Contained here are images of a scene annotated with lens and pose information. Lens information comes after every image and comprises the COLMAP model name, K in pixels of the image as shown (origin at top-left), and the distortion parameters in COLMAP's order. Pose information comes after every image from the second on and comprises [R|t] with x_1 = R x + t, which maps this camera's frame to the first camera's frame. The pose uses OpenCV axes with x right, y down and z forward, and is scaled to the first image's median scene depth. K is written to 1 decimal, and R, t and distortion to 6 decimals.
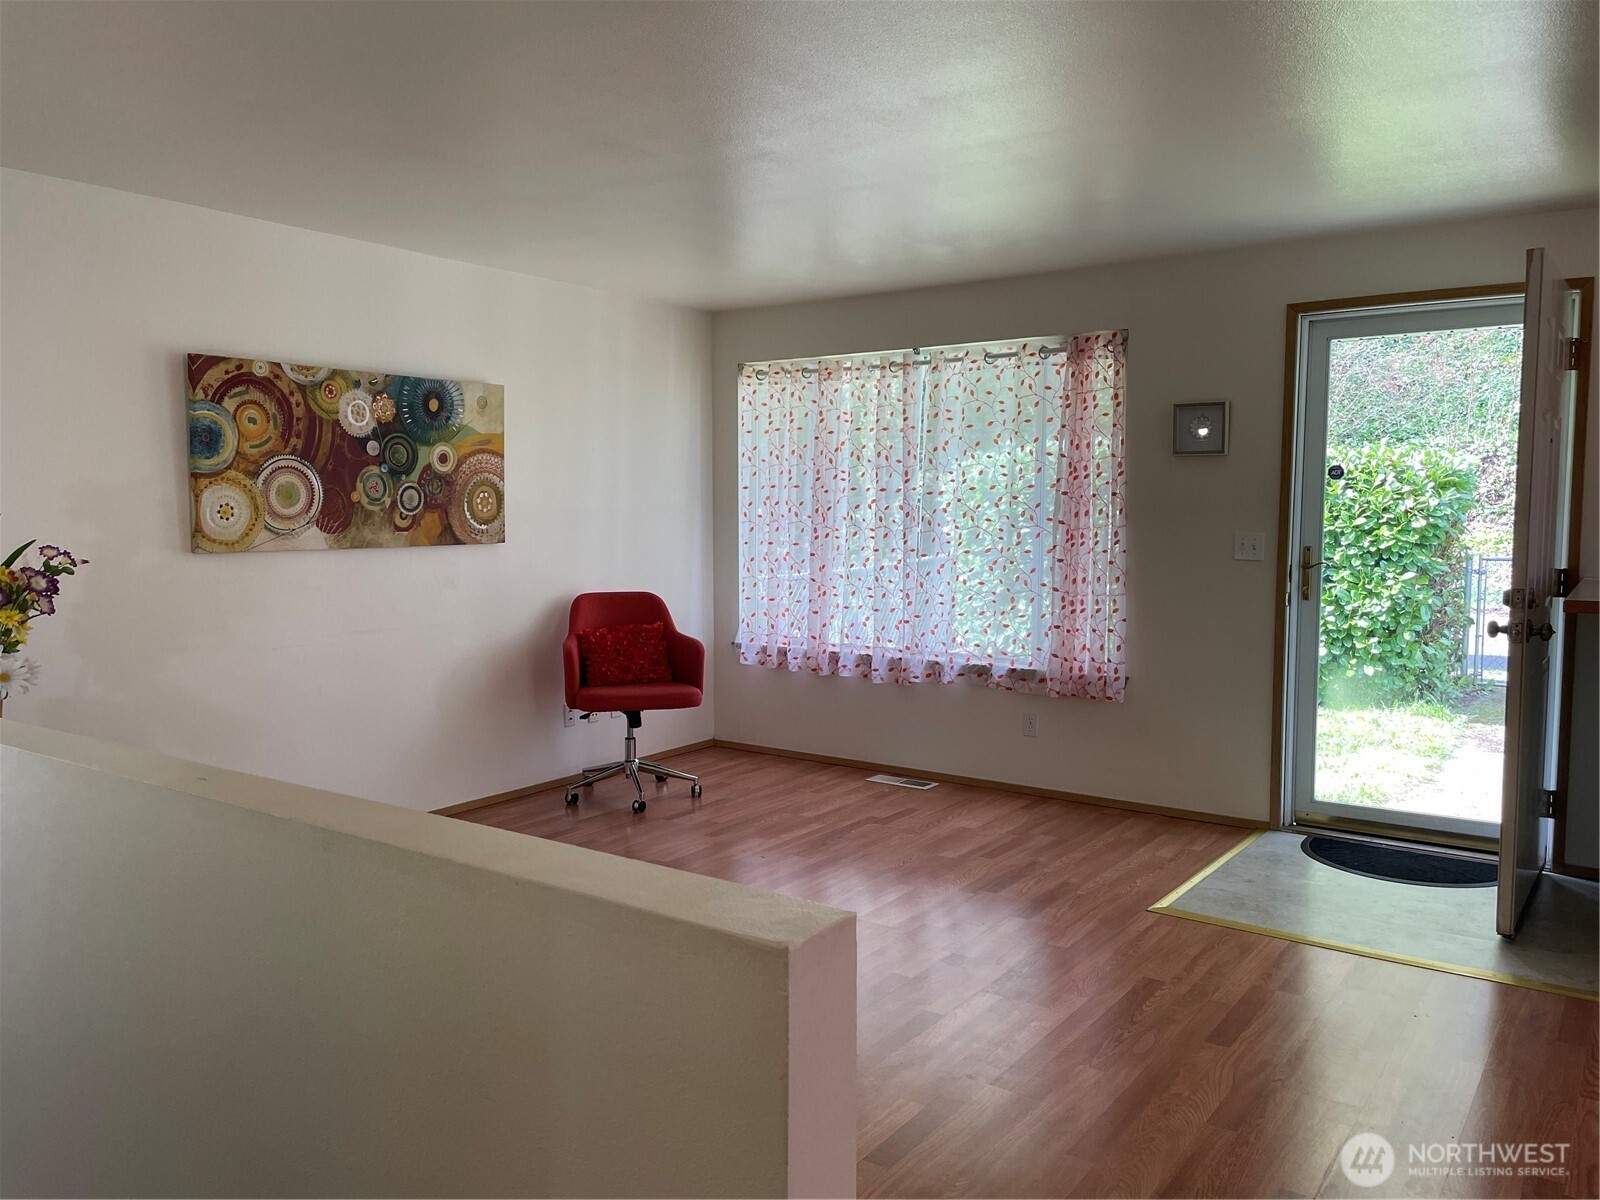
lens RADIAL K [[1199.0, 0, 800.0], [0, 1199.0, 600.0], [0, 0, 1]] dist [0.096092, -0.135067]
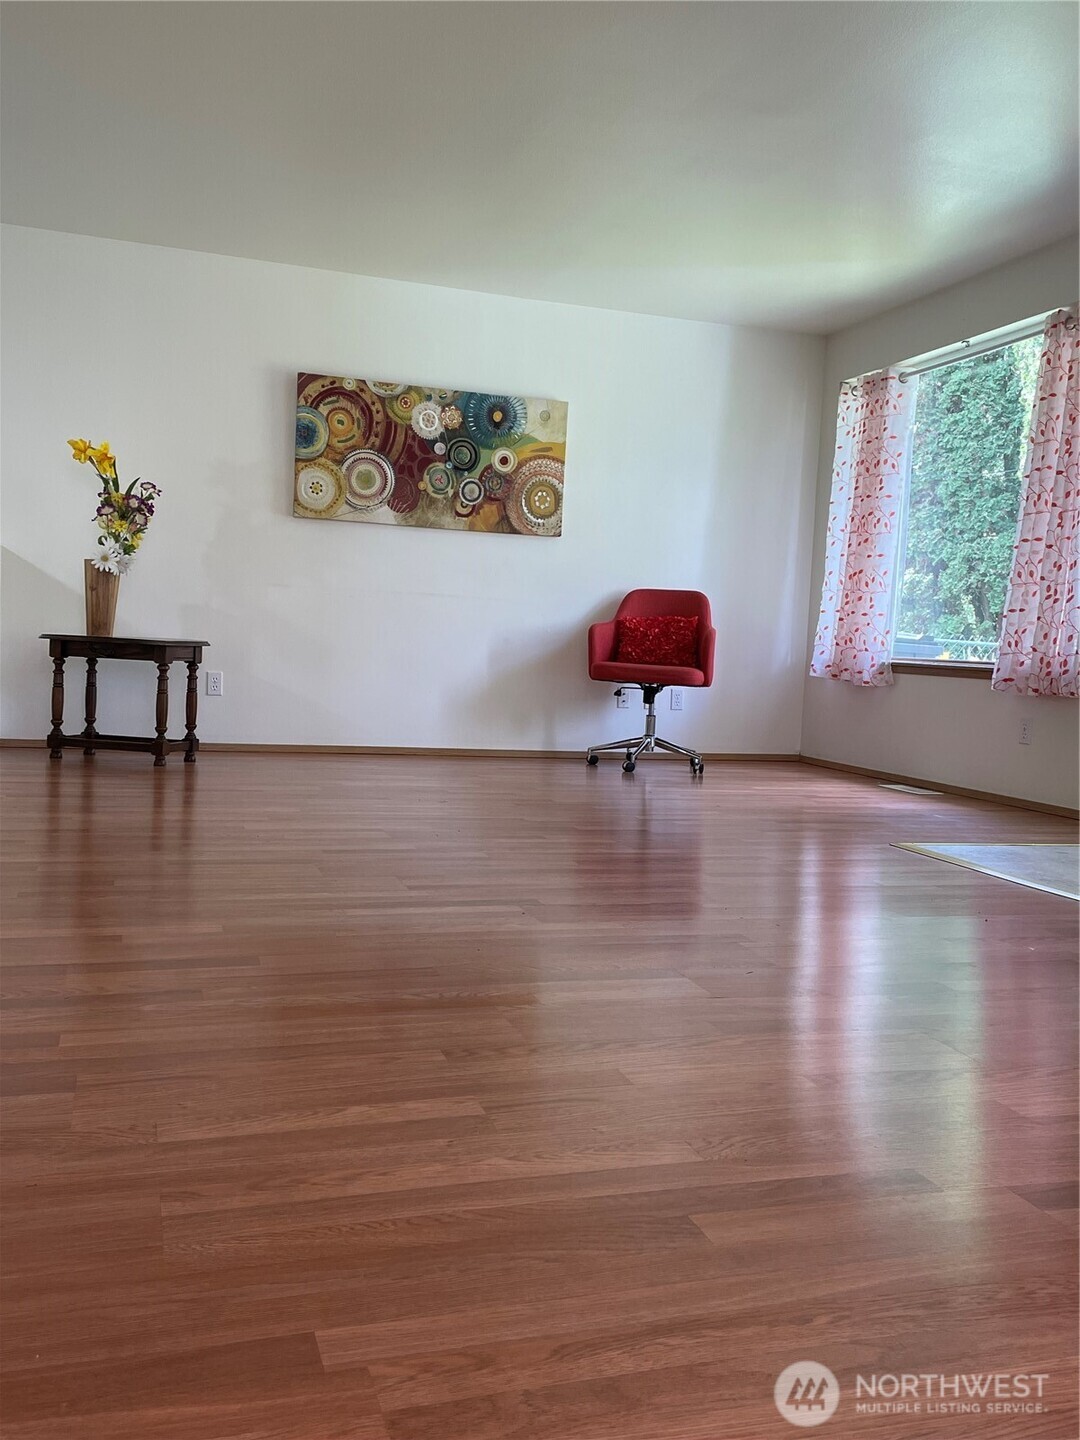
lens RADIAL K [[1273.4, 0, 540.0], [0, 1273.4, 720.0], [0, 0, 1]] dist [0.068417, -0.003315]
pose [[0.801818, 0.073740, -0.593000, 0.522645], [-0.093276, 0.995638, -0.002313, 0.144614], [0.590243, 0.057168, 0.805199, -0.005785]]
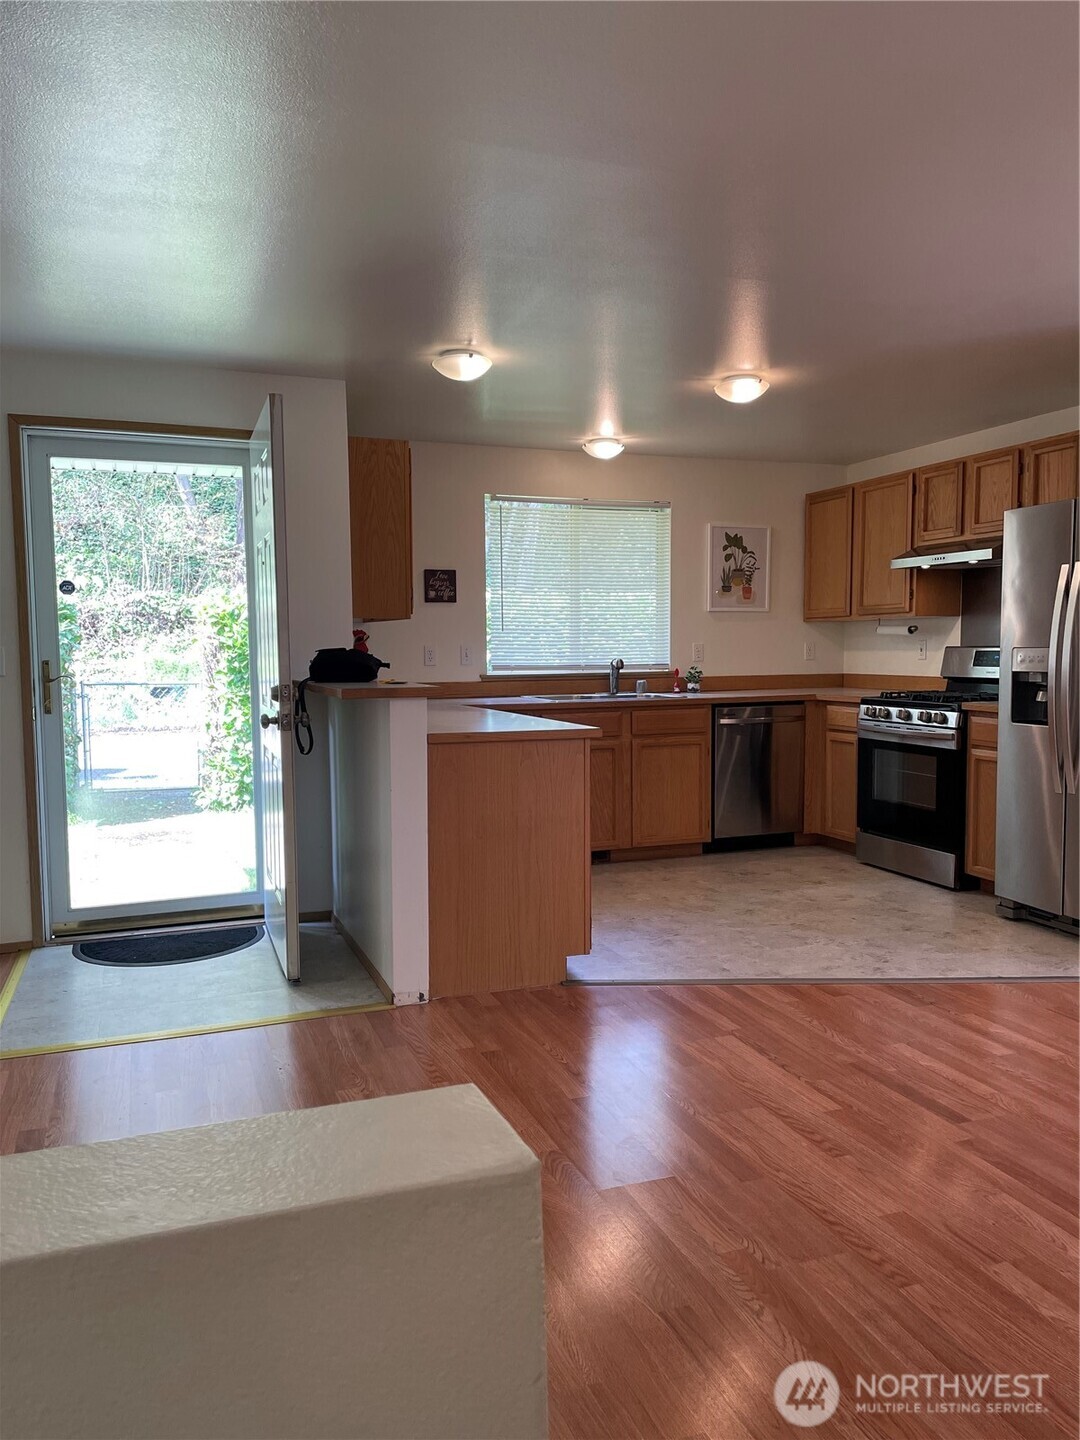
lens RADIAL K [[1079.1, 0, 550.0], [0, 1079.1, 729.1], [0, 0, 1]] dist [0.096092, -0.135067]
pose [[0.560387, -0.067739, 0.825456, -0.101707], [0.071777, 0.996872, 0.033077, 0.012657], [-0.825114, 0.040713, 0.563497, 0.147673]]
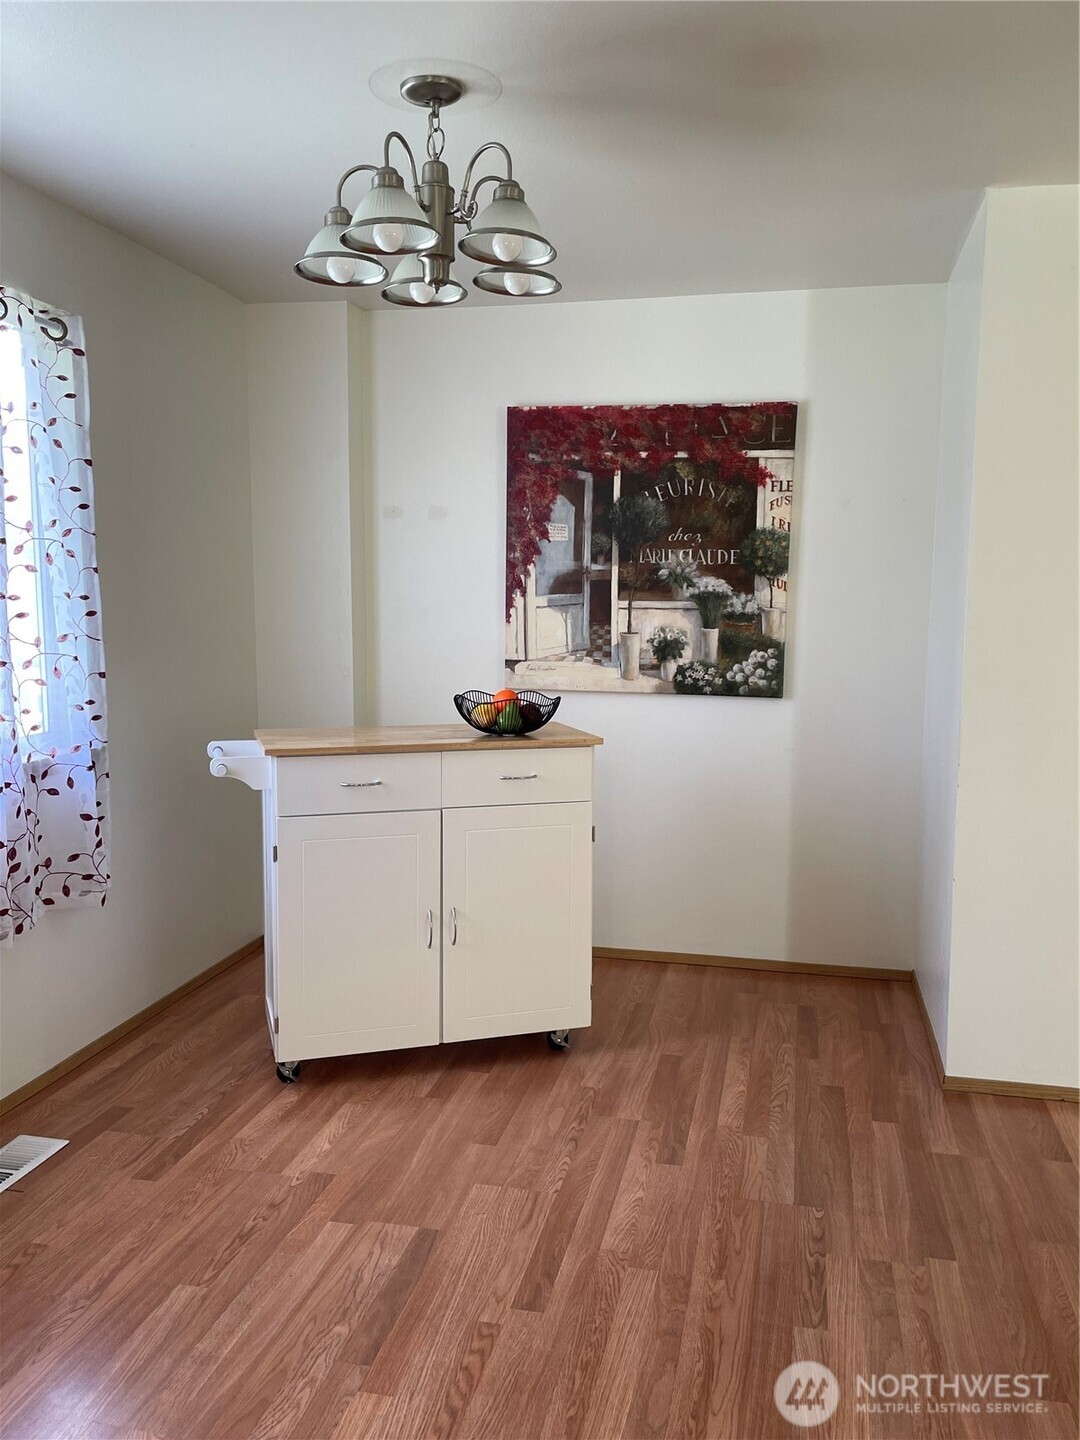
lens RADIAL K [[1140.6, 0, 540.0], [0, 1140.6, 720.0], [0, 0, 1]] dist [0.104429, -0.150916]
pose [[-0.923132, 0.035085, -0.382878, 0.688273], [-0.036749, 0.983217, 0.178700, -0.034009], [0.382722, 0.179034, -0.906350, 0.466723]]
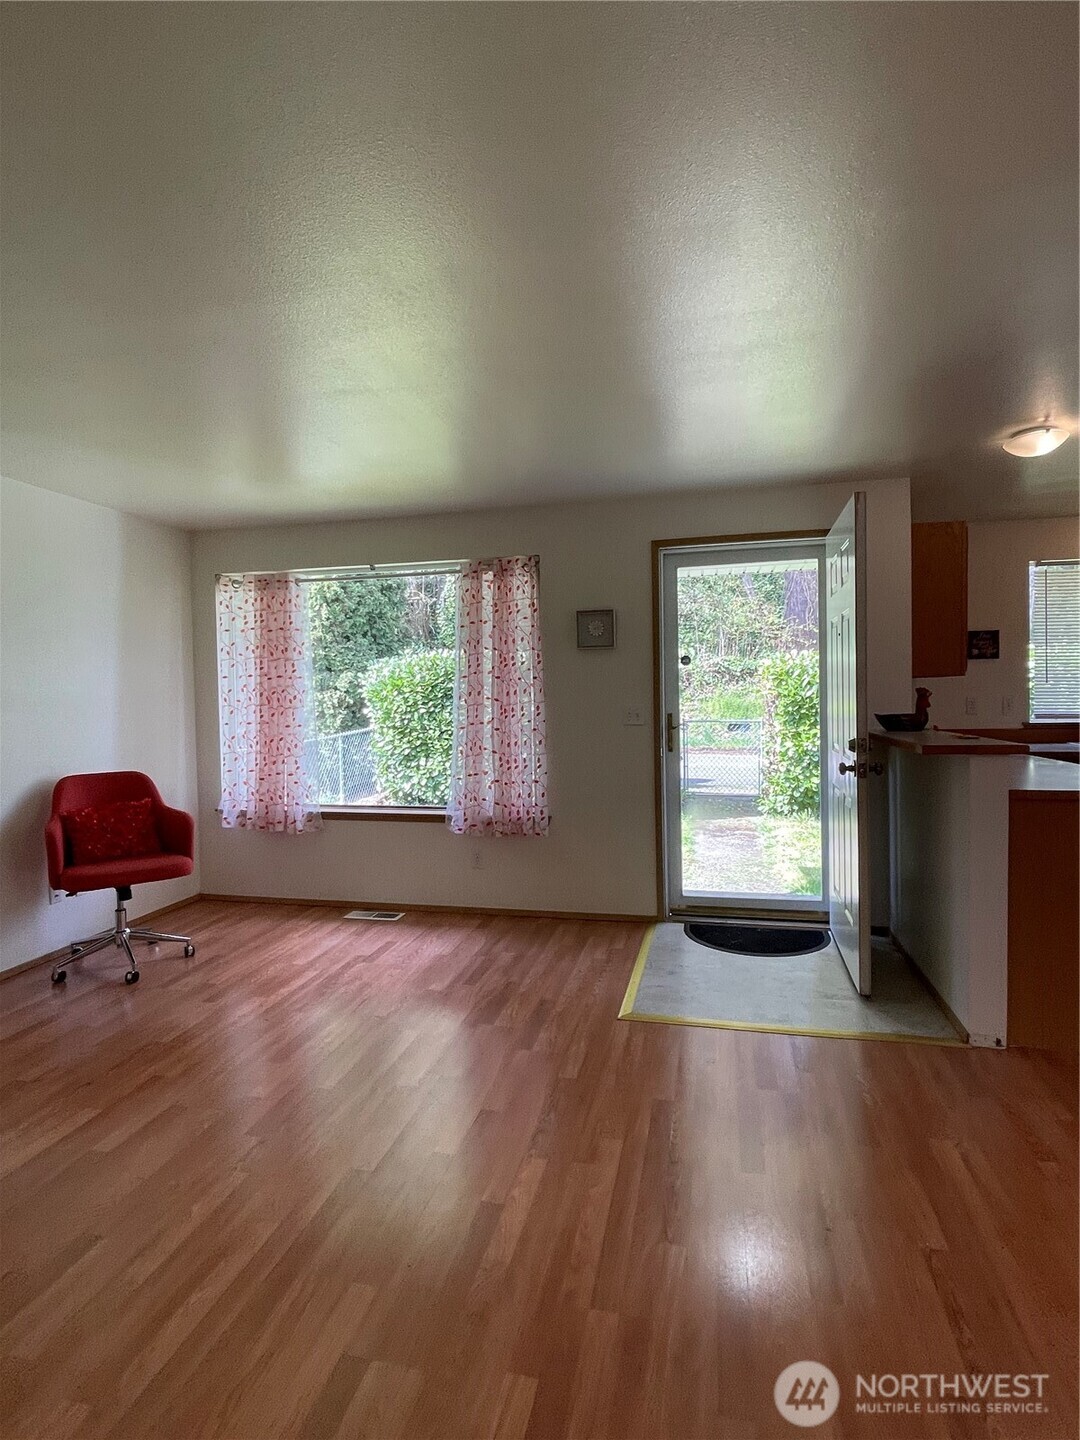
lens RADIAL K [[736.8, 0, 536.6], [0, 736.8, 714.2], [0, 0, 1]] dist [0.020573, -0.052340]
pose [[0.927178, -0.026767, 0.373663, -0.042333], [0.047810, 0.997743, -0.047160, -0.010777], [-0.371558, 0.061590, 0.926365, 0.273304]]
